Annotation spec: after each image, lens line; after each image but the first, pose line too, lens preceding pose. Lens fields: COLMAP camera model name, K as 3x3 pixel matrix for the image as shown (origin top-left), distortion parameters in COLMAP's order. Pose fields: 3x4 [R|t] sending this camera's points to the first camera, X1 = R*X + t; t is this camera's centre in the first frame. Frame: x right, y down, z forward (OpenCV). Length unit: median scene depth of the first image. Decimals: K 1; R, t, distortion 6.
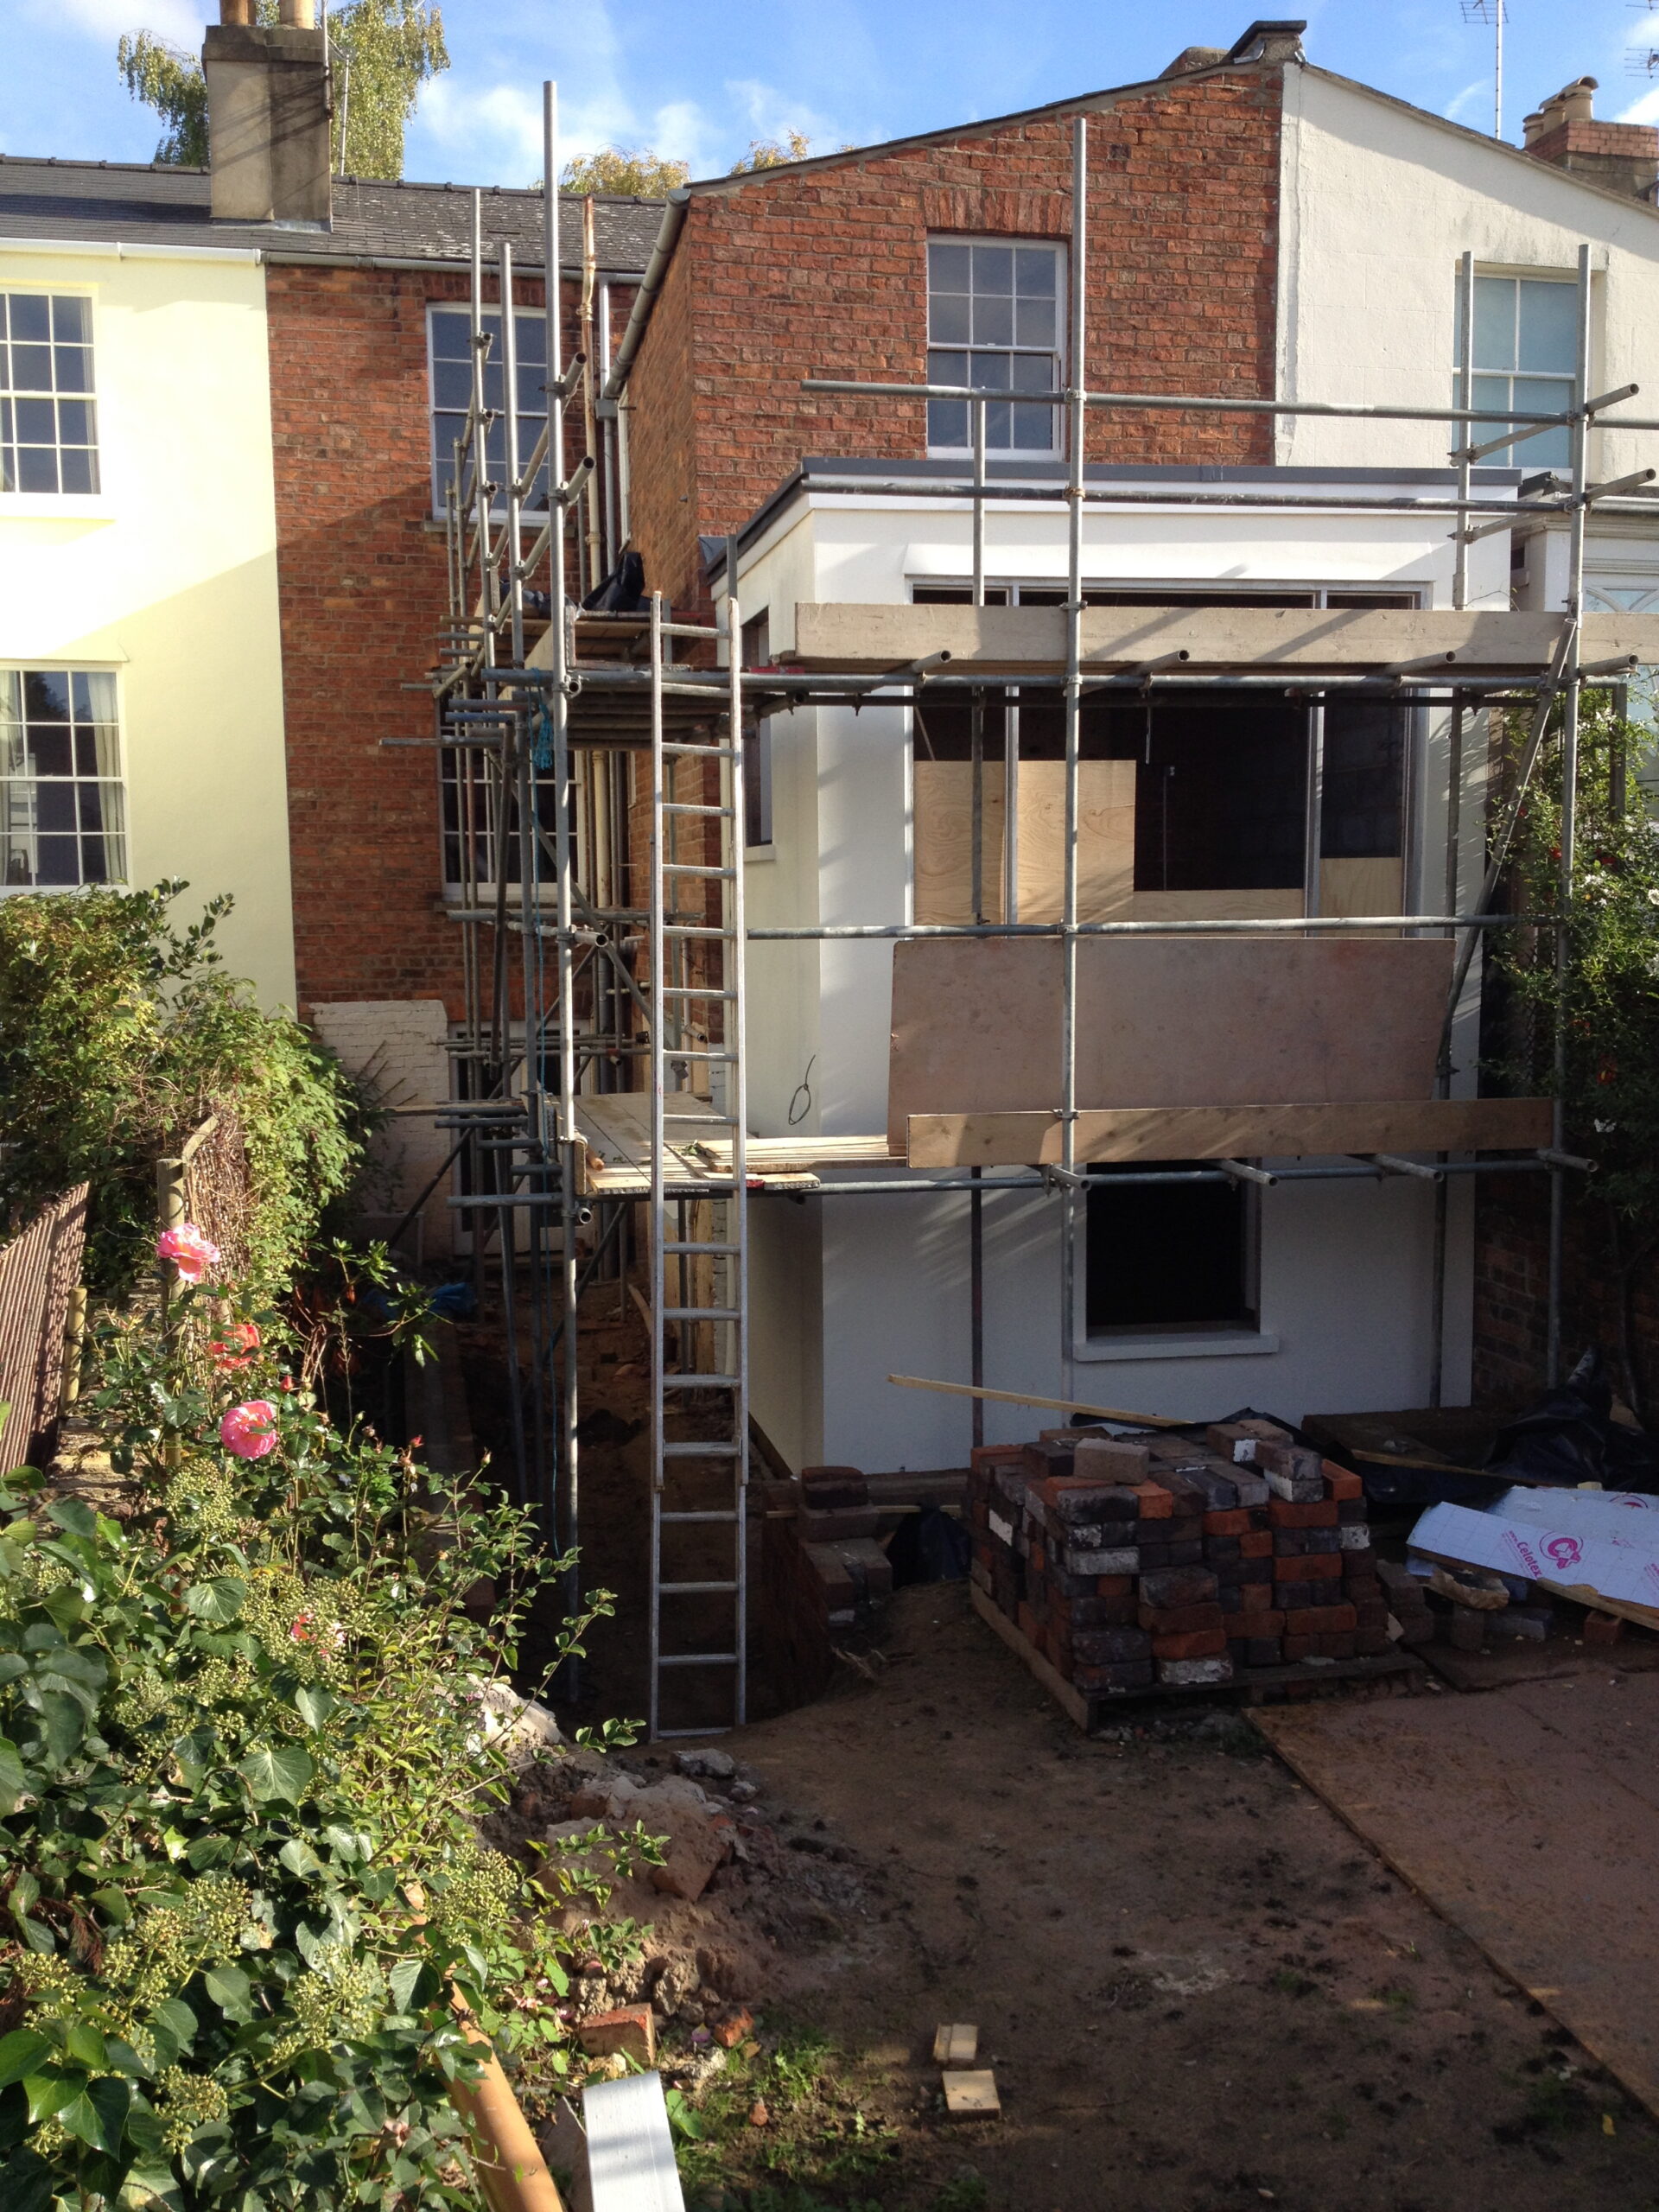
lens RADIAL K [[2096.4, 0, 821.4], [0, 2096.4, 1116.1], [0, 0, 1]] dist [0.192702, -0.472921]
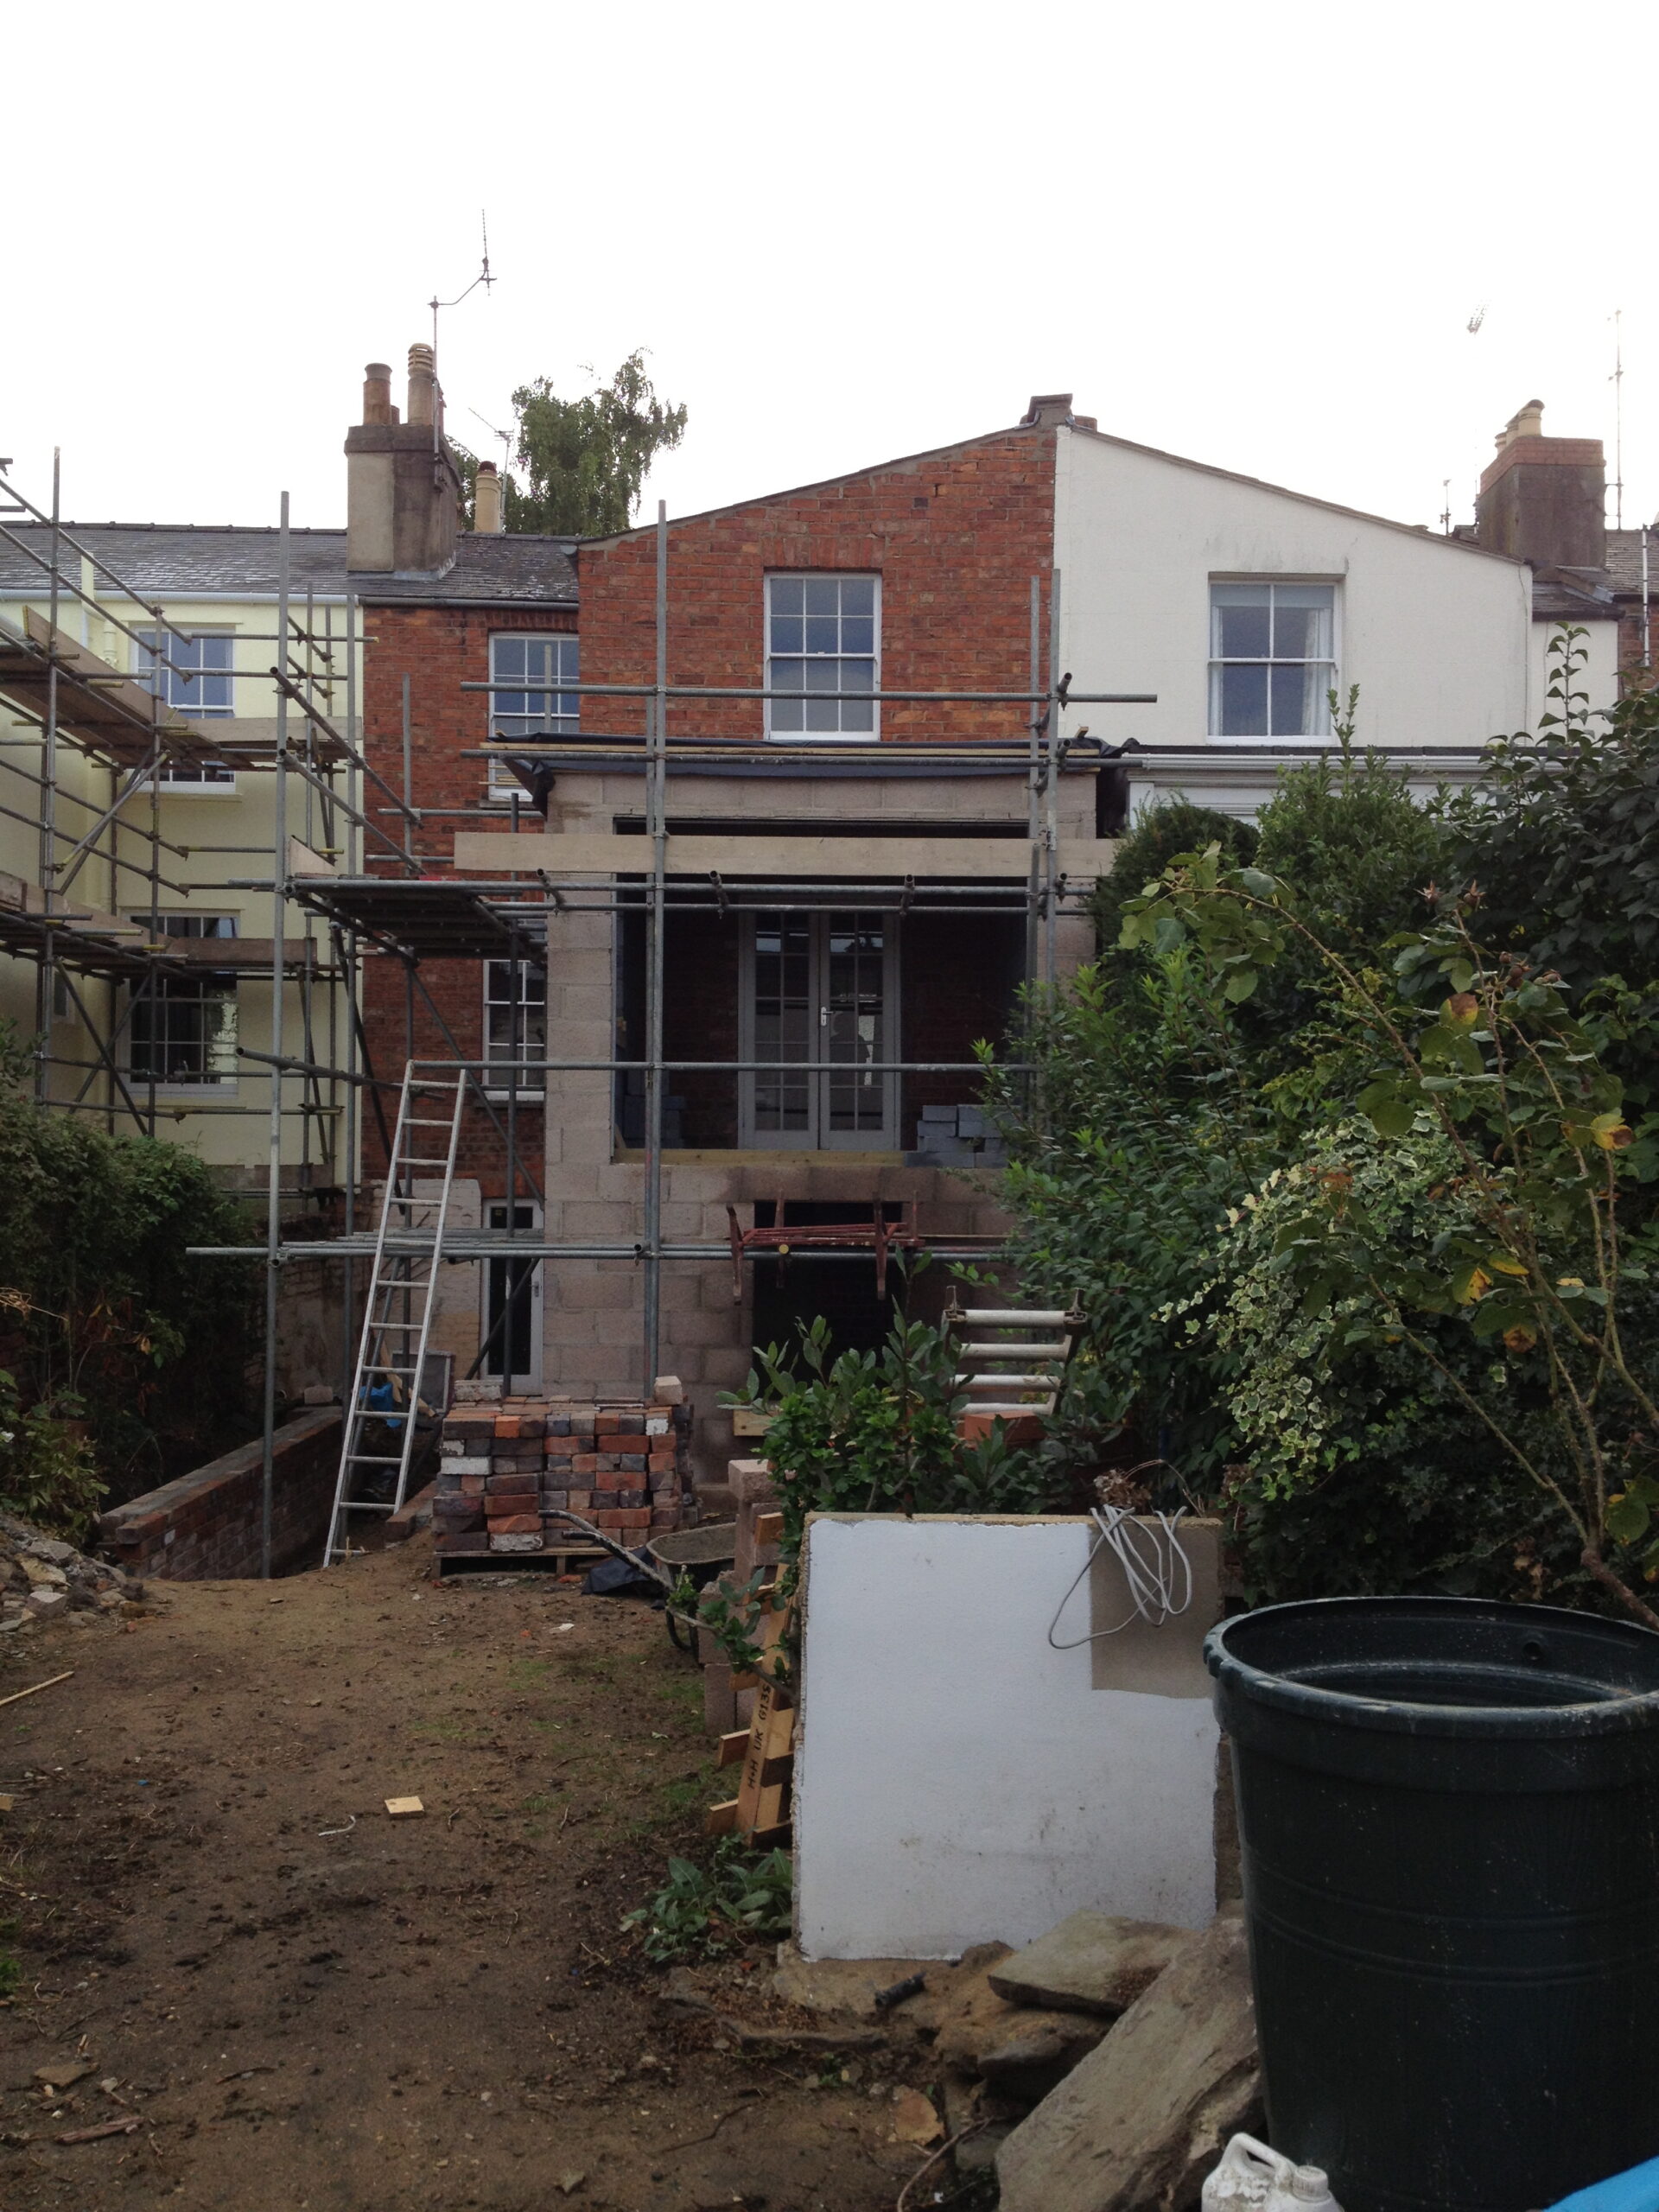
lens RADIAL K [[2096.4, 0, 821.4], [0, 2096.4, 1116.1], [0, 0, 1]] dist [0.192702, -0.472921]
pose [[0.981404, 0.011406, -0.191613, 0.396242], [-0.036639, 0.991011, -0.128667, 0.092482], [0.188423, 0.133295, 0.973000, -0.235936]]
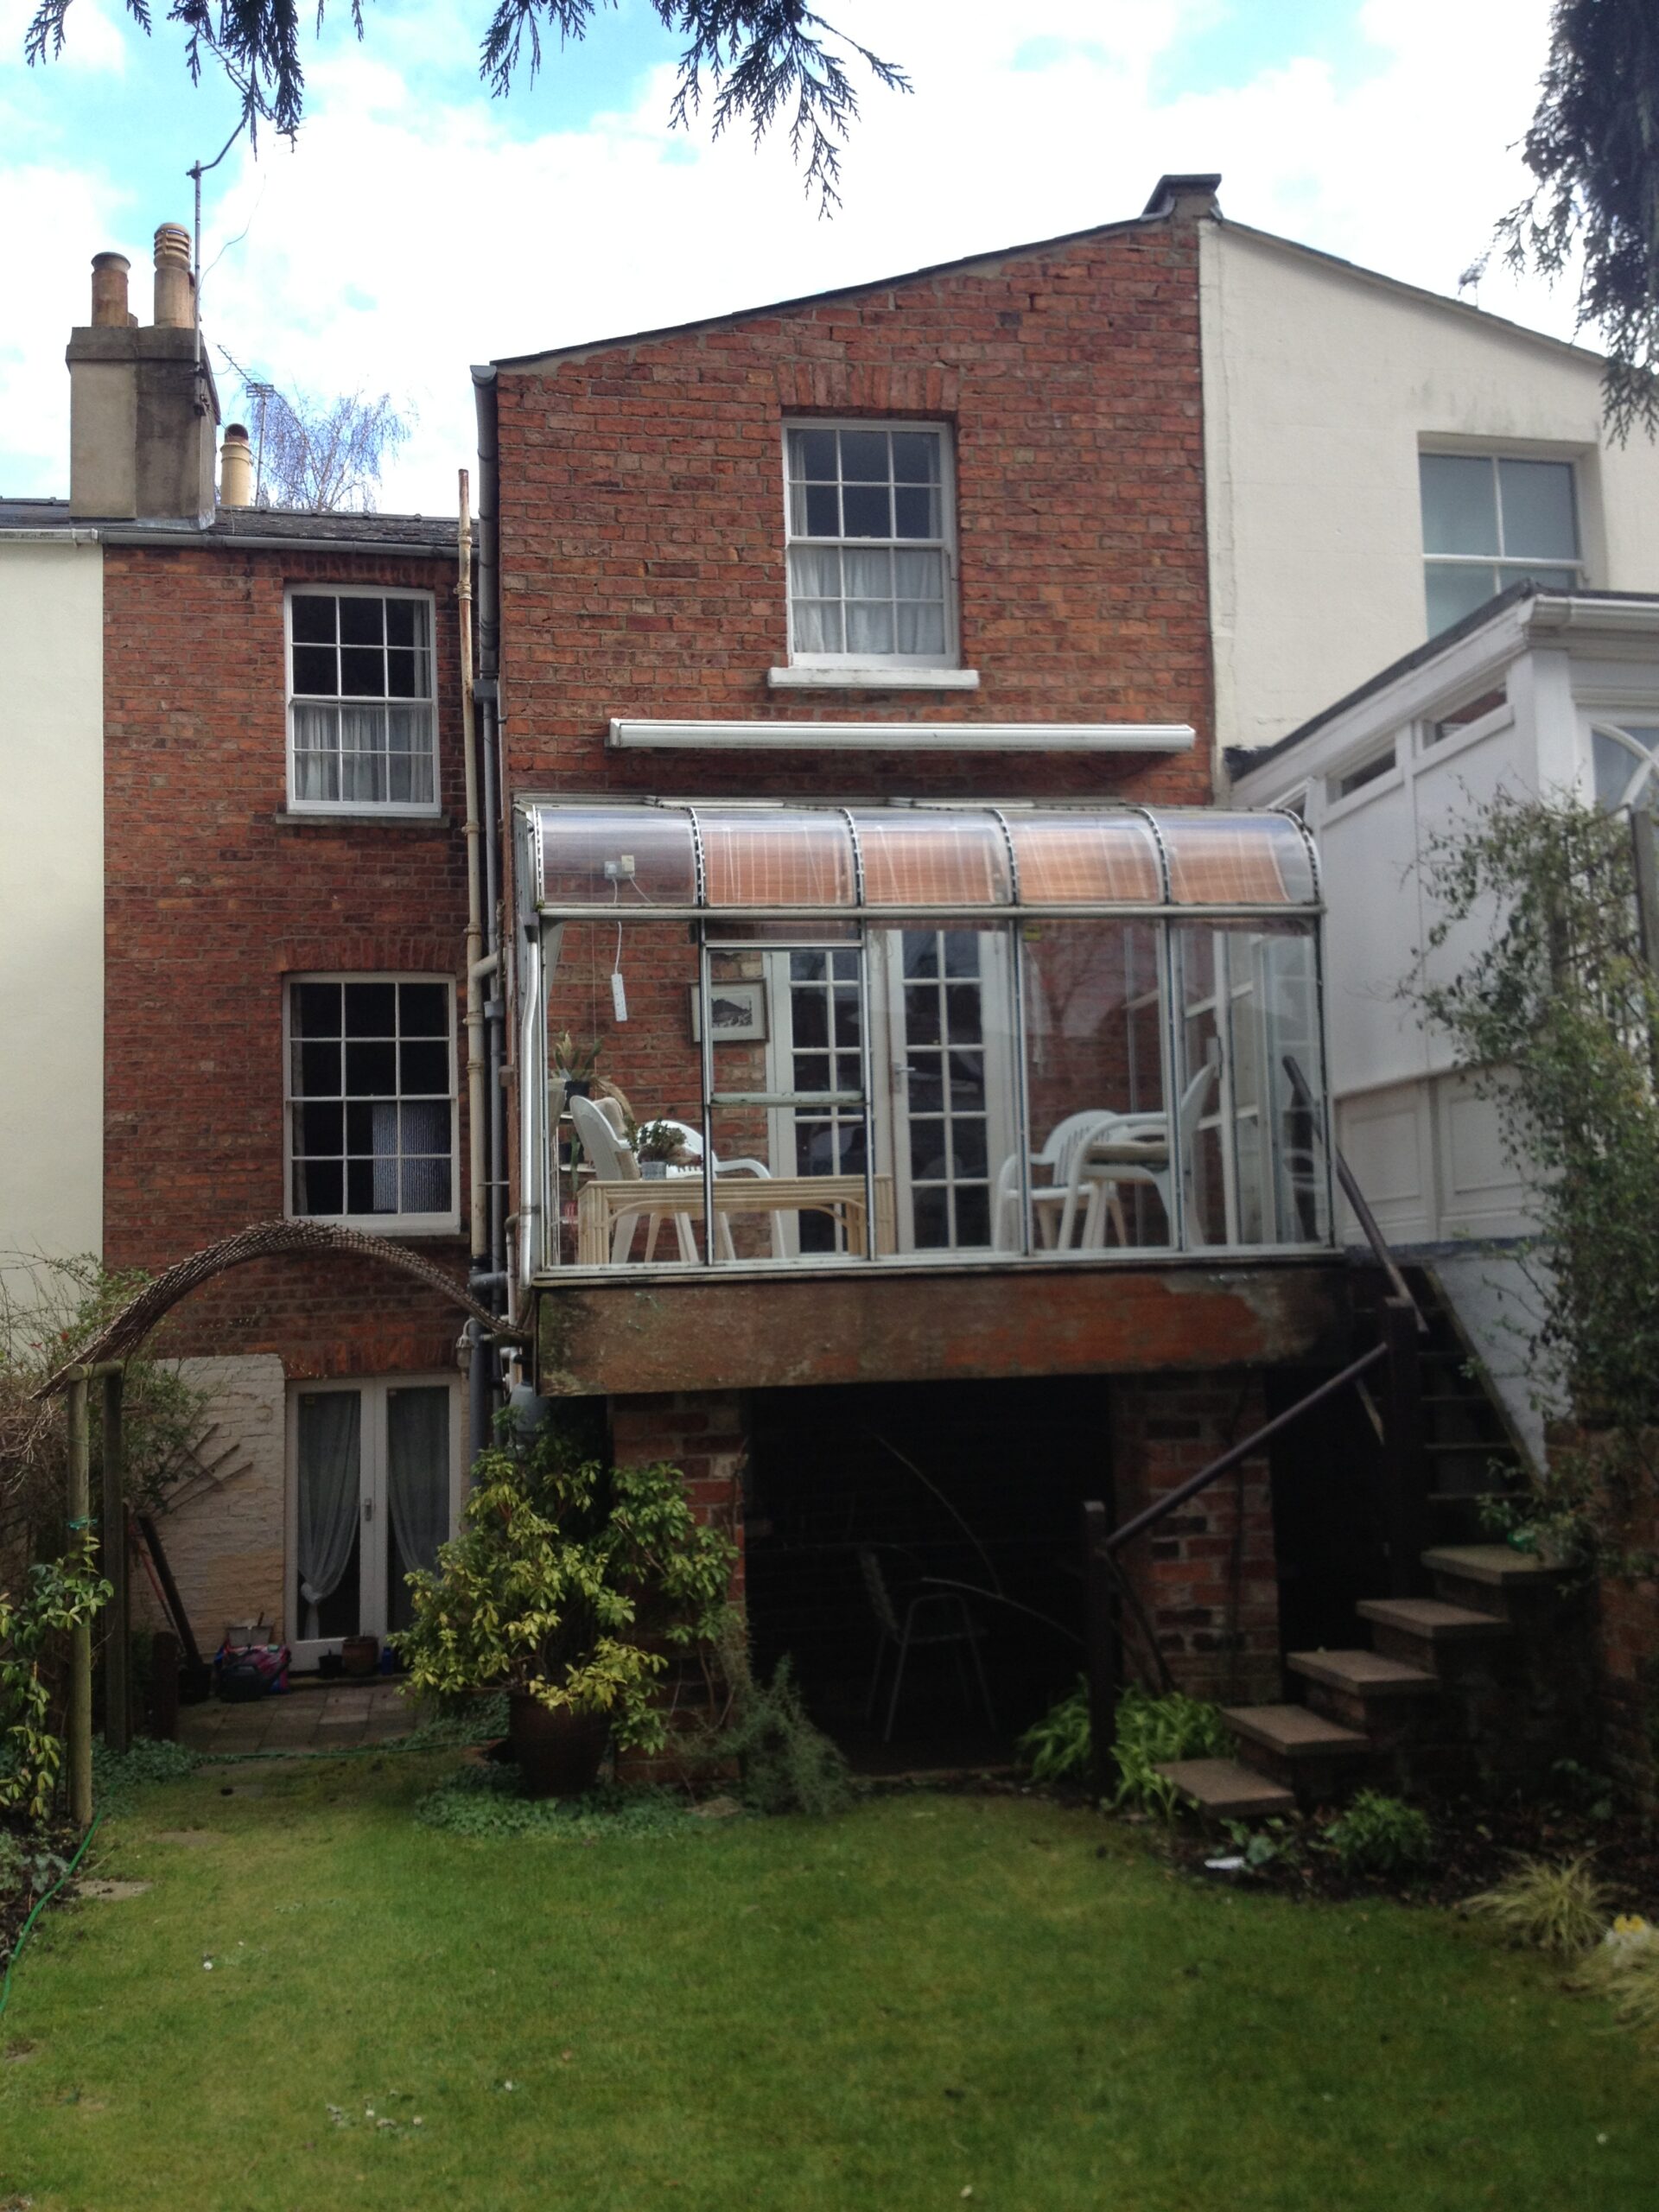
lens RADIAL K [[2132.2, 0, 765.4], [0, 2132.2, 1106.2], [0, 0, 1]] dist [0.122062, -0.386488]
pose [[0.998090, -0.025145, -0.056419, 0.100197], [0.013098, 0.978776, -0.204514, 0.038107], [0.060364, 0.203384, 0.977236, 0.261293]]
